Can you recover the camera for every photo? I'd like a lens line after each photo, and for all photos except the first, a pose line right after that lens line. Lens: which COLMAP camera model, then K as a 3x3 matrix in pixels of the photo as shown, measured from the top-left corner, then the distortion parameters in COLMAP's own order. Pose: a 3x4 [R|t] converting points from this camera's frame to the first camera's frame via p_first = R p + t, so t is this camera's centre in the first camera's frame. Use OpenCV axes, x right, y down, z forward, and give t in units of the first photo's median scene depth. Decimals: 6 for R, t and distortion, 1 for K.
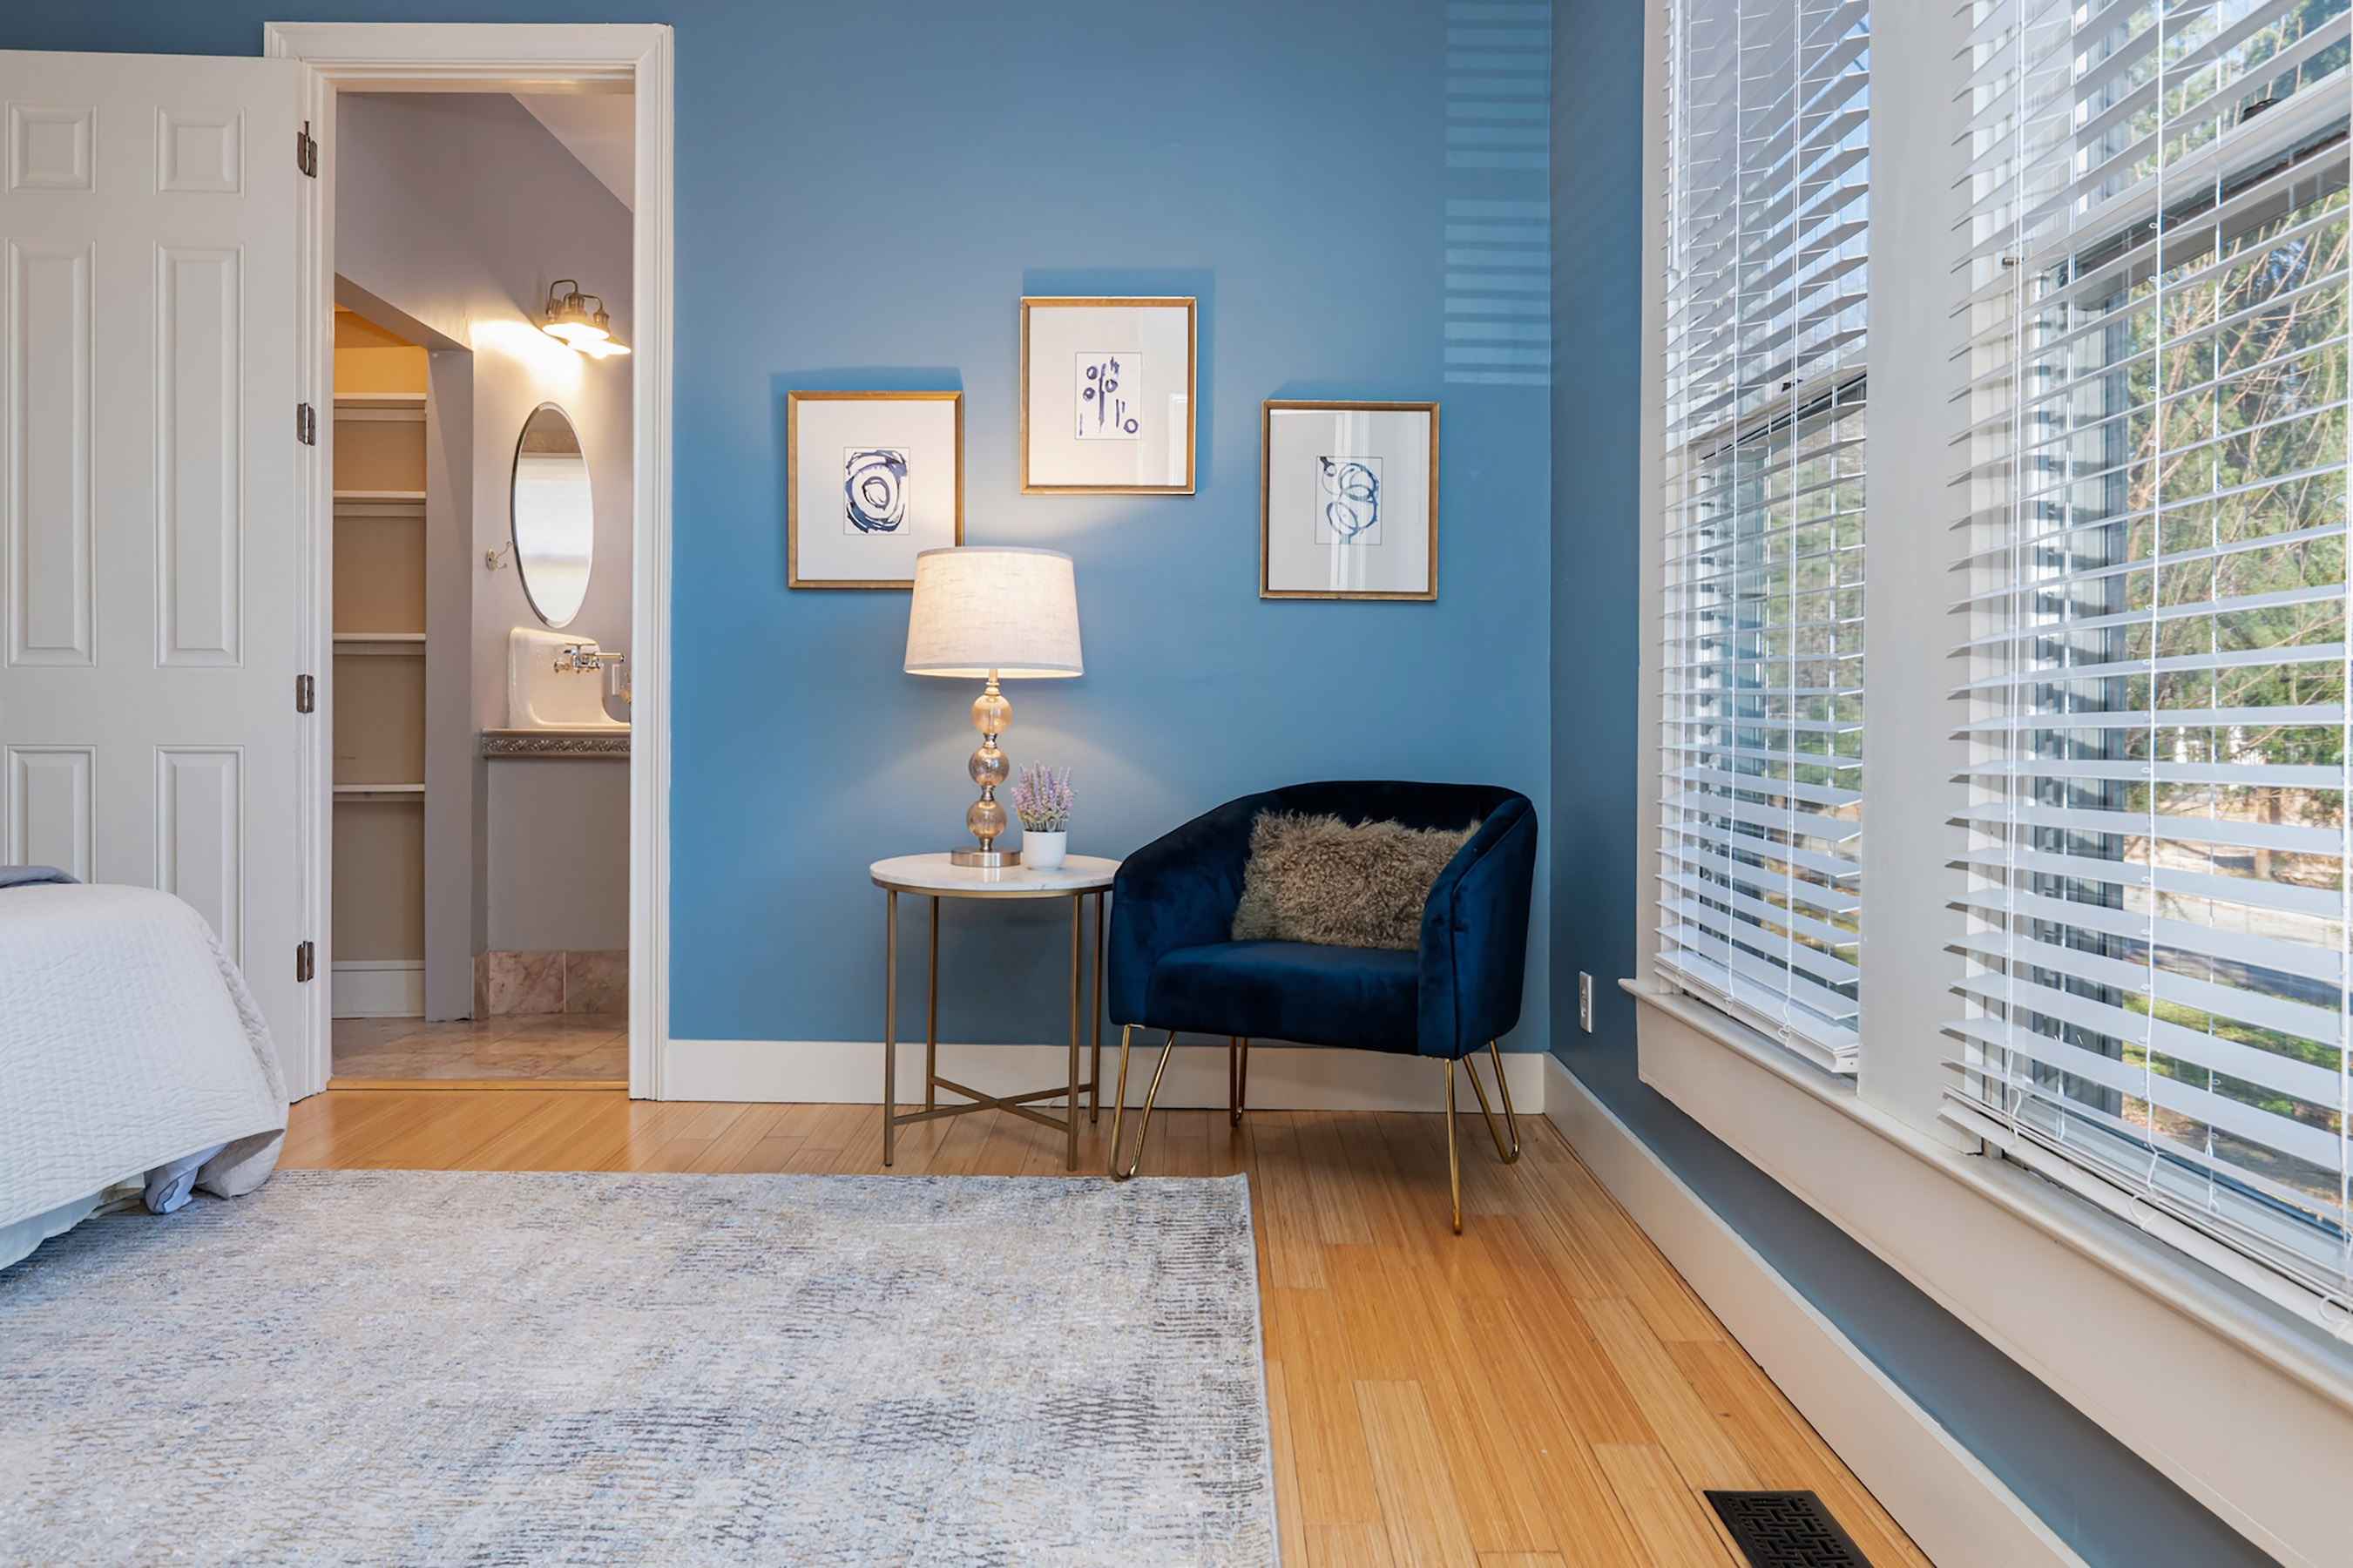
lens RADIAL K [[1659.5, 0, 1244.2], [0, 1659.5, 730.8], [0, 0, 1]] dist [0.007667, -0.008596]
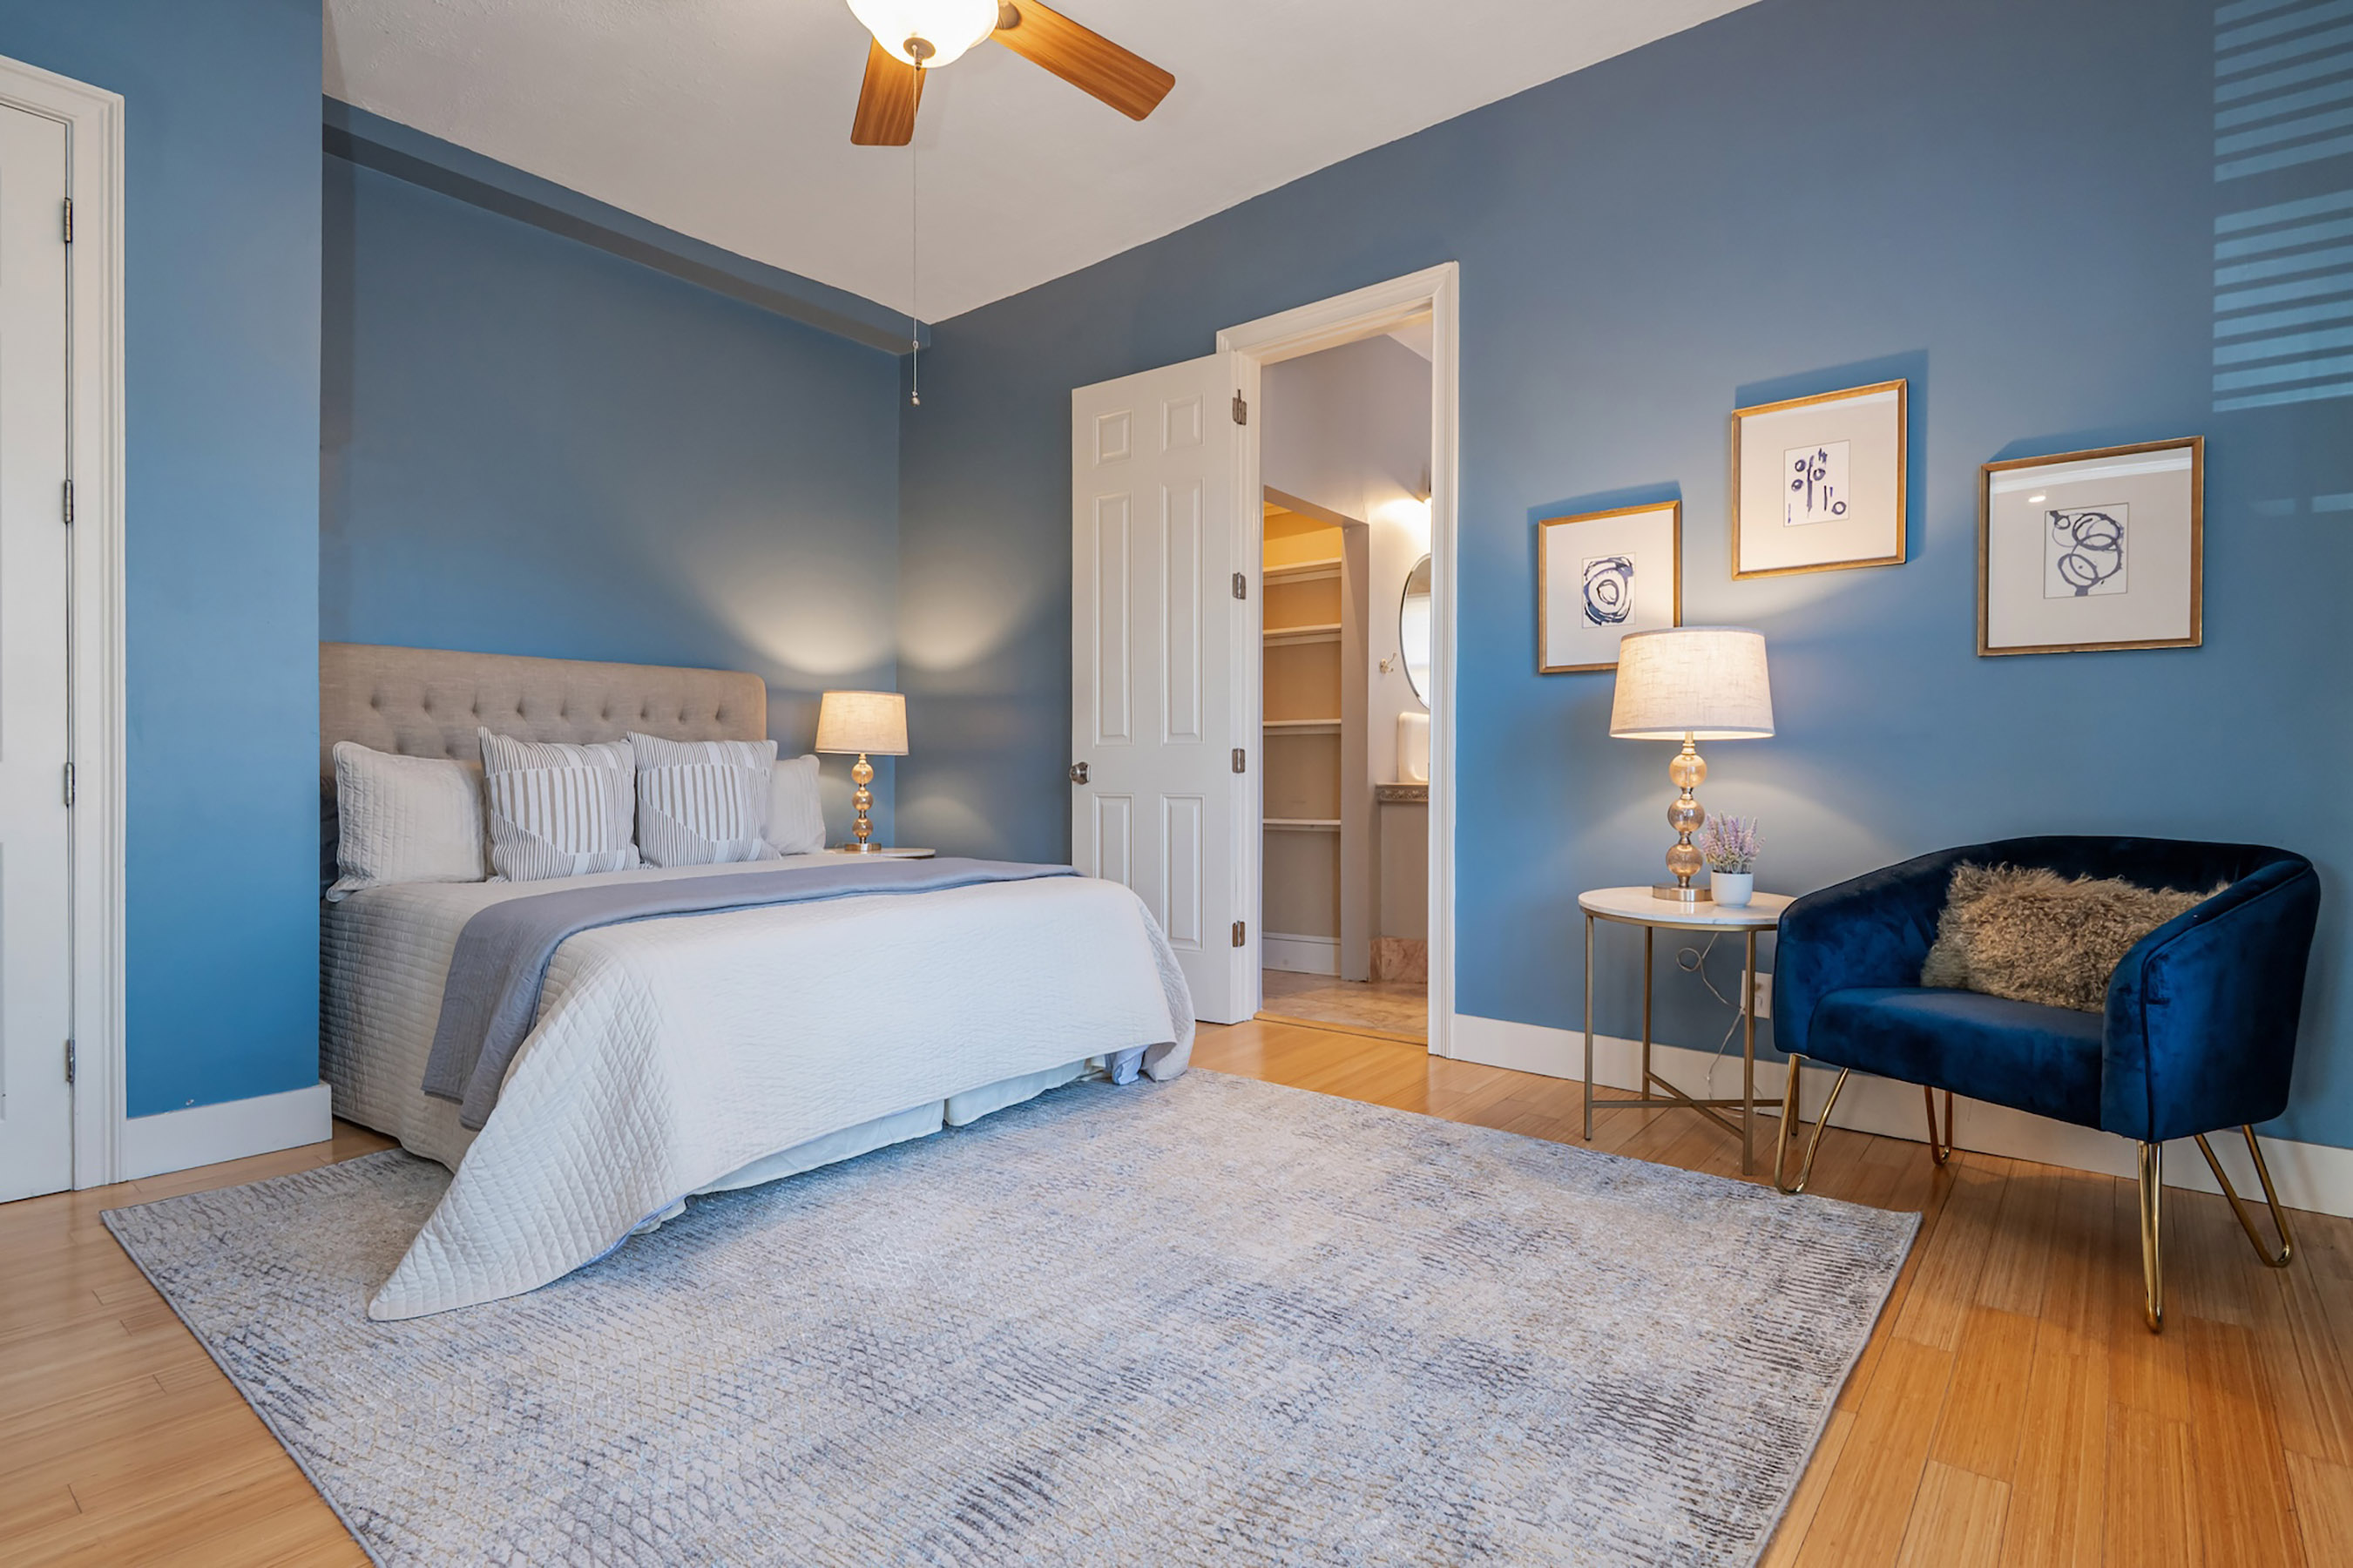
lens RADIAL K [[1194.7, 0, 1183.9], [0, 1194.7, 784.8], [0, 0, 1]] dist [0.006096, -0.008778]
pose [[0.769572, 0.000285, -0.638560, 0.115732], [0.000132, 1.000000, 0.000606, -0.000708], [0.638560, -0.000551, 0.769572, 0.125467]]
